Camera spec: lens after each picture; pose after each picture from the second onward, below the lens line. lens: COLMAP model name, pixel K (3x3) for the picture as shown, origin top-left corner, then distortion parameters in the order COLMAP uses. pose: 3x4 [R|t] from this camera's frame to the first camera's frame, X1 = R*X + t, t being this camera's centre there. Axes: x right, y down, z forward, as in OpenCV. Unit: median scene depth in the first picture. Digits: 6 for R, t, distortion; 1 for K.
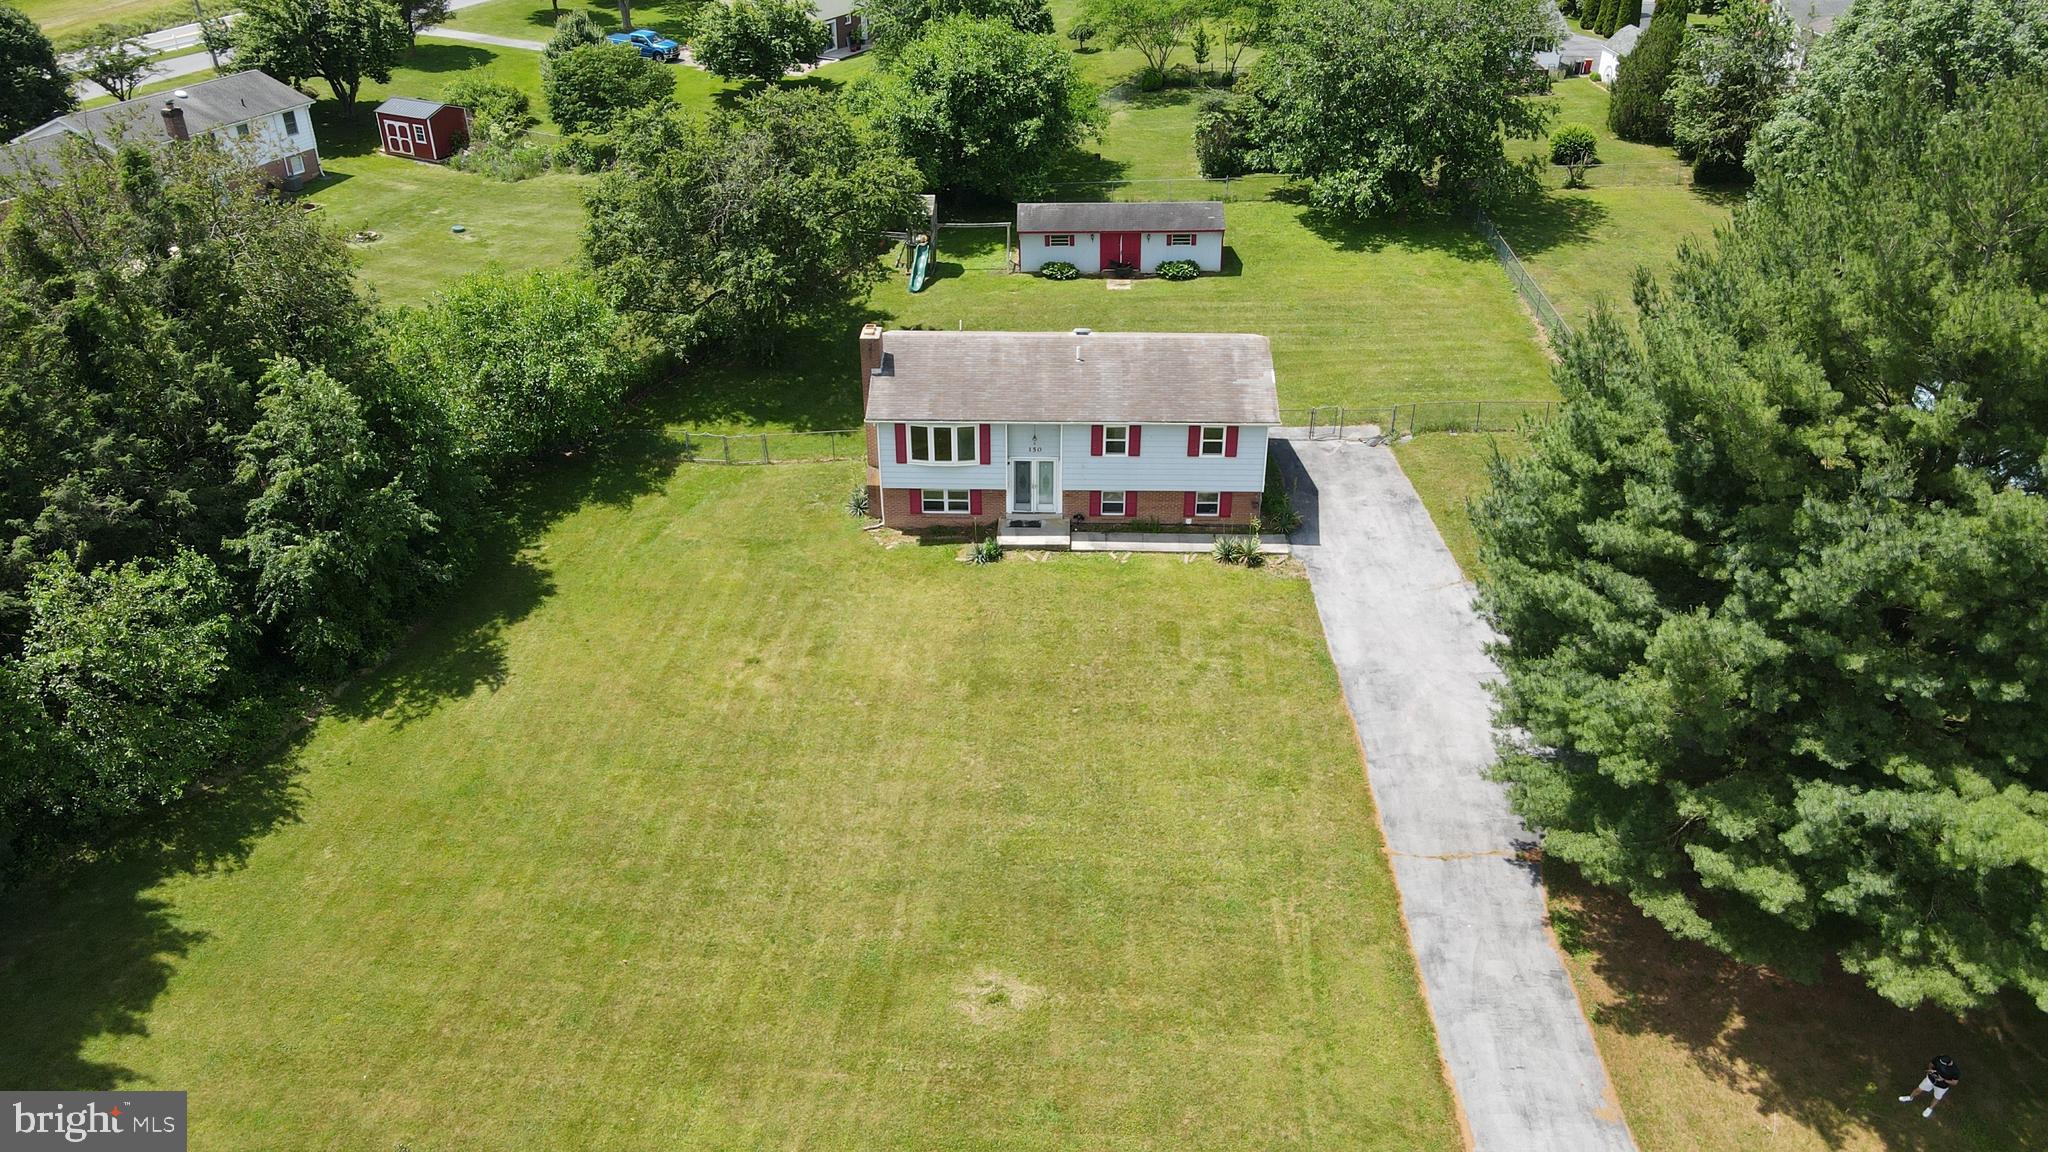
lens RADIAL K [[1527.6, 0, 1029.8], [0, 1527.6, 589.3], [0, 0, 1]] dist [-0.016232, 0.061997]
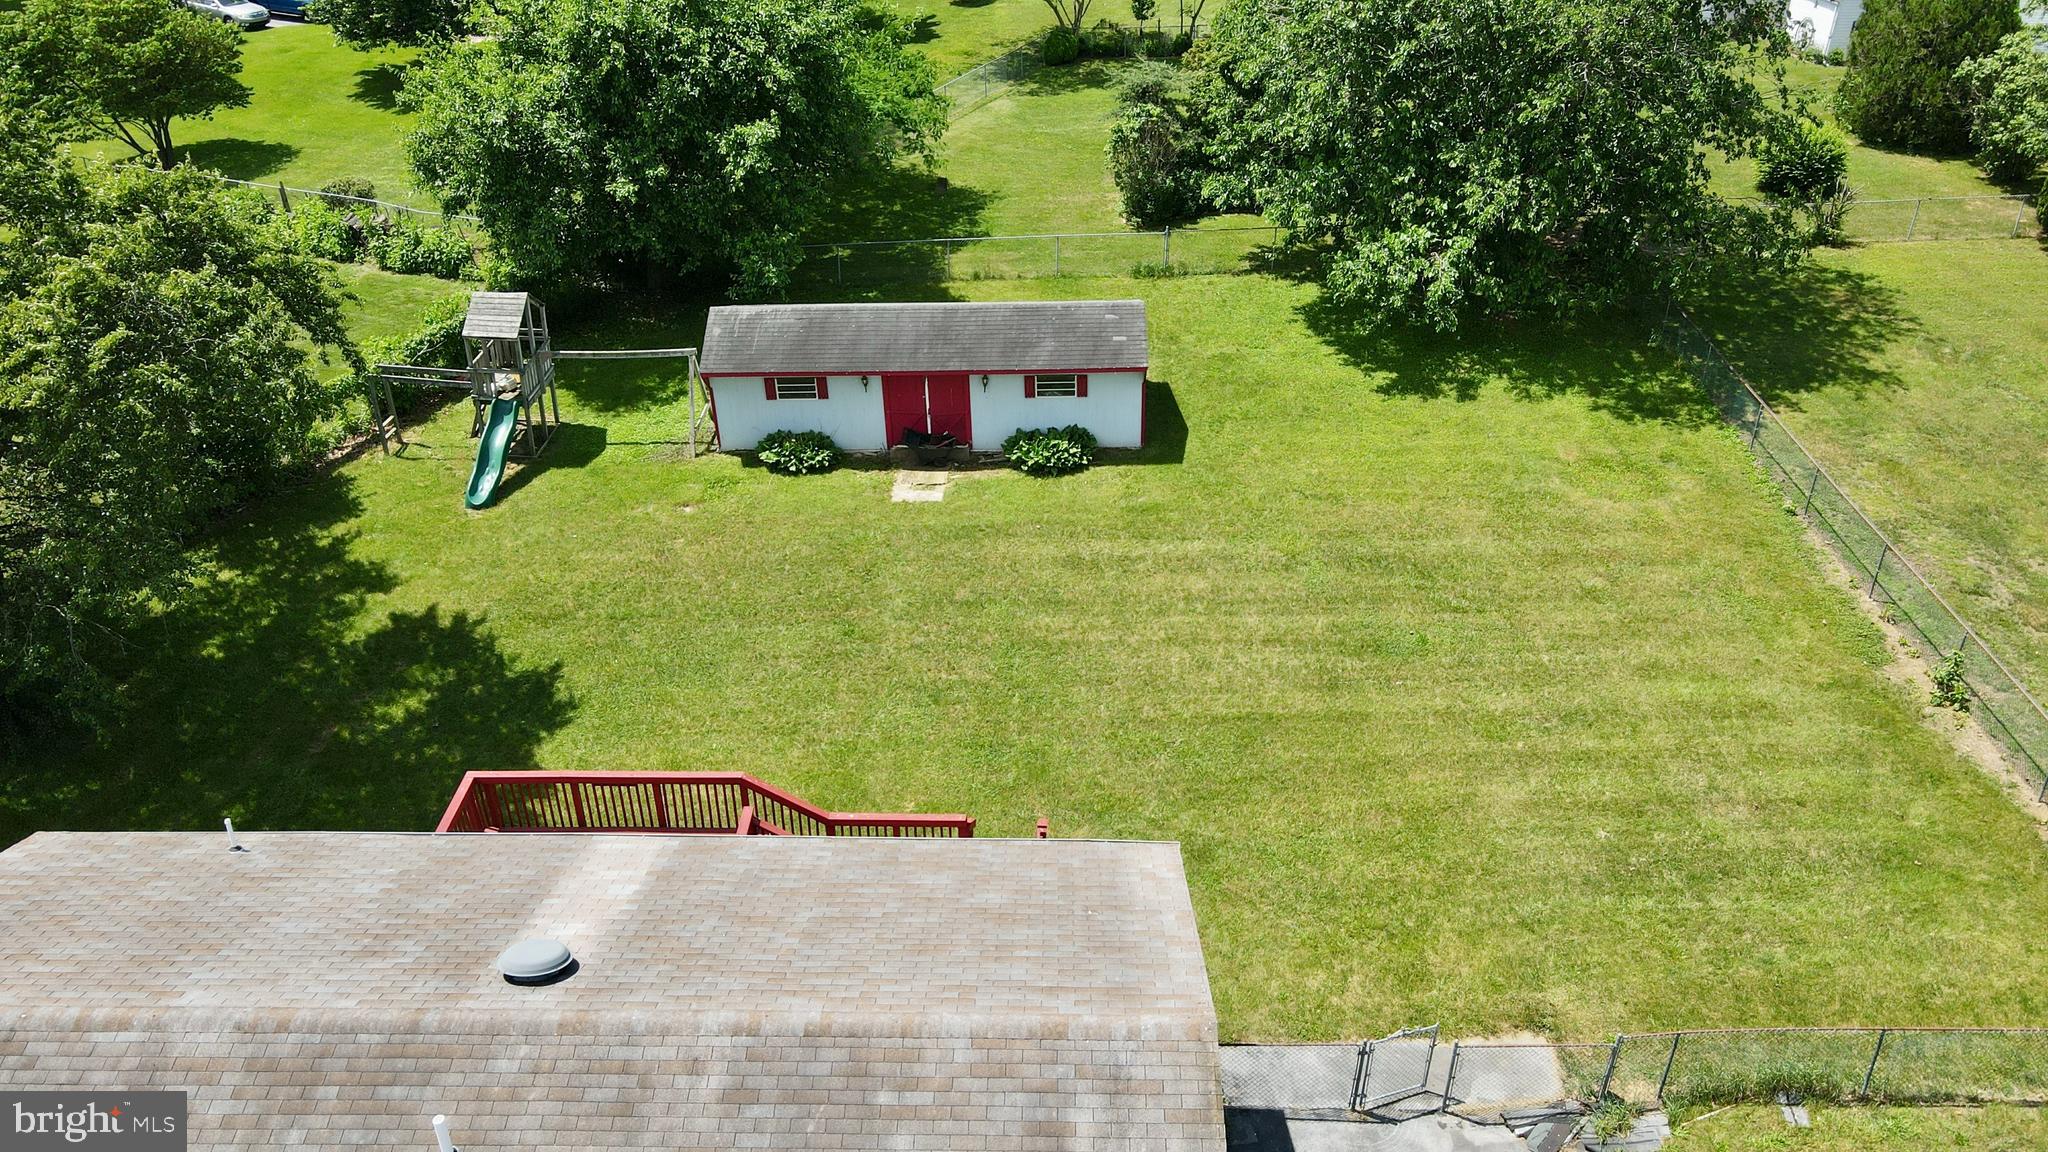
lens RADIAL K [[1527.6, 0, 1029.8], [0, 1527.6, 589.3], [0, 0, 1]] dist [-0.016232, 0.061997]
pose [[0.999965, -0.006393, 0.005442, 0.125554], [0.006305, 0.999852, 0.015996, -0.247180], [-0.005543, -0.015961, 0.999857, 0.754661]]
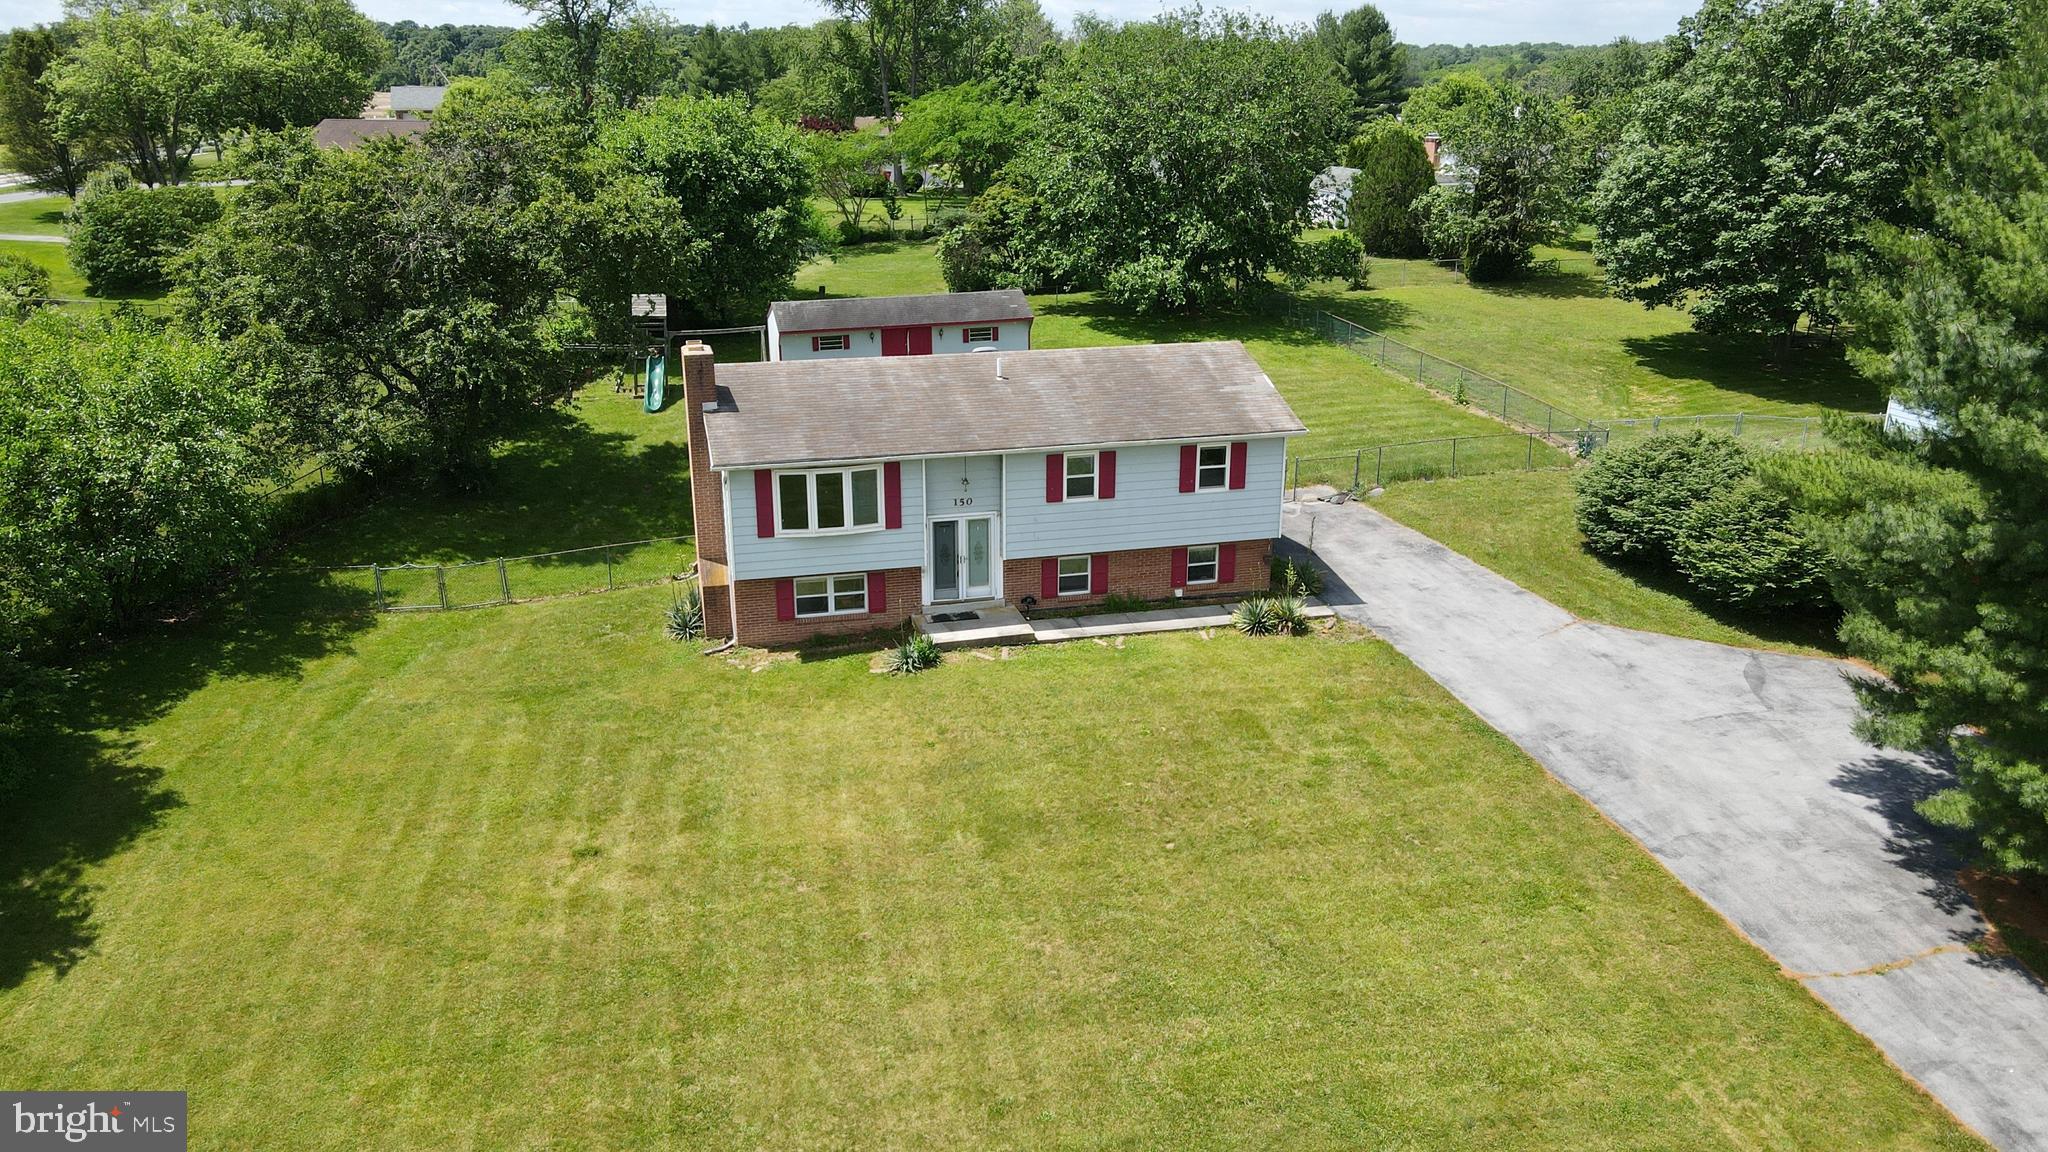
lens RADIAL K [[1517.7, 0, 1024.8], [0, 1517.7, 593.9], [0, 0, 1]] dist [0.004032, 0.040946]
pose [[0.959277, -0.089279, 0.267987, -0.152282], [0.137910, 0.976005, -0.168507, 0.064391], [-0.246512, 0.198603, 0.948572, 0.360921]]
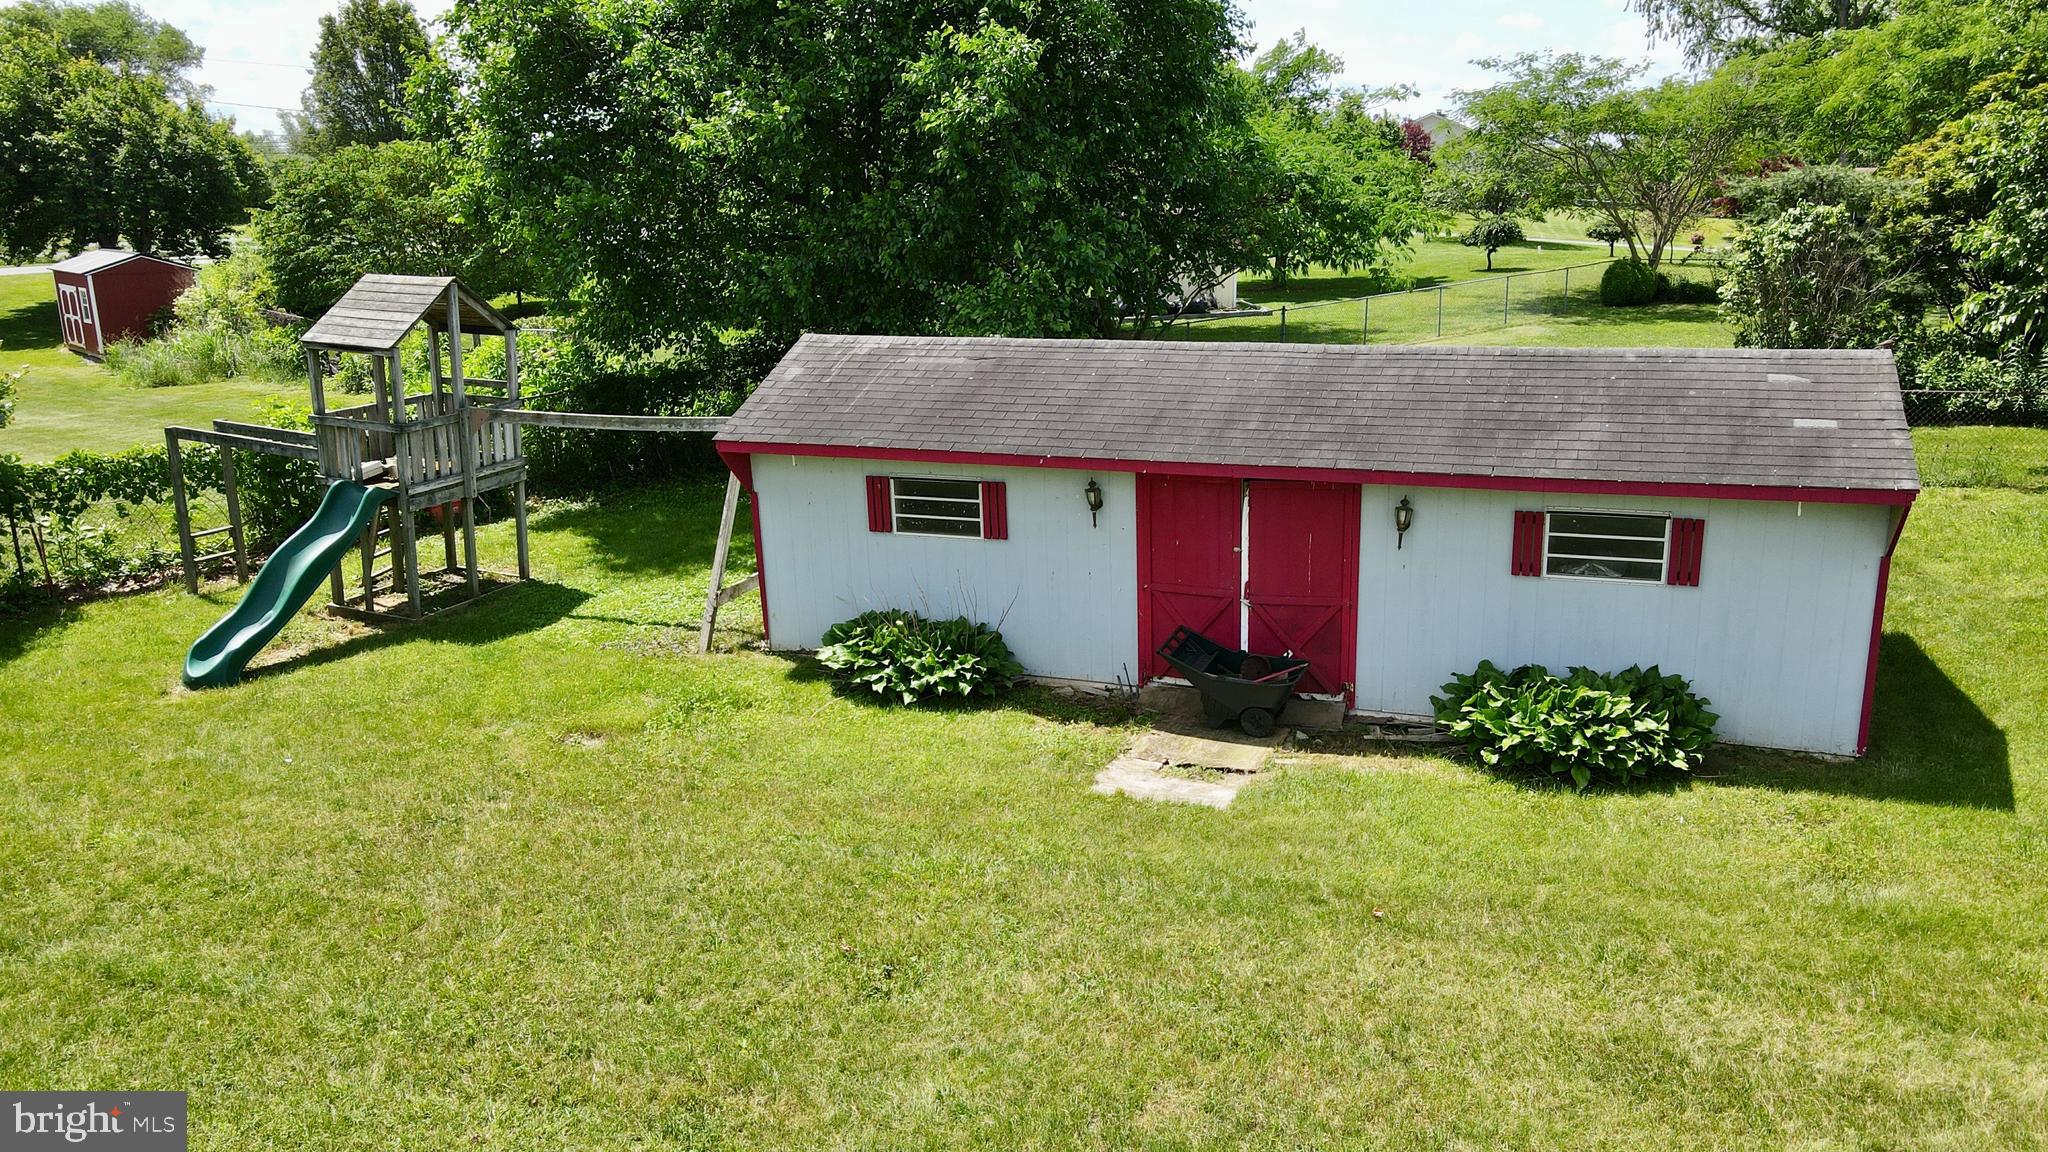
lens RADIAL K [[1527.6, 0, 1029.8], [0, 1527.6, 589.3], [0, 0, 1]] dist [-0.016232, 0.061997]
pose [[0.943148, 0.082916, -0.321864, 0.133640], [-0.167028, 0.955462, -0.243298, -0.246362], [0.287355, 0.283226, 0.914992, 1.180865]]
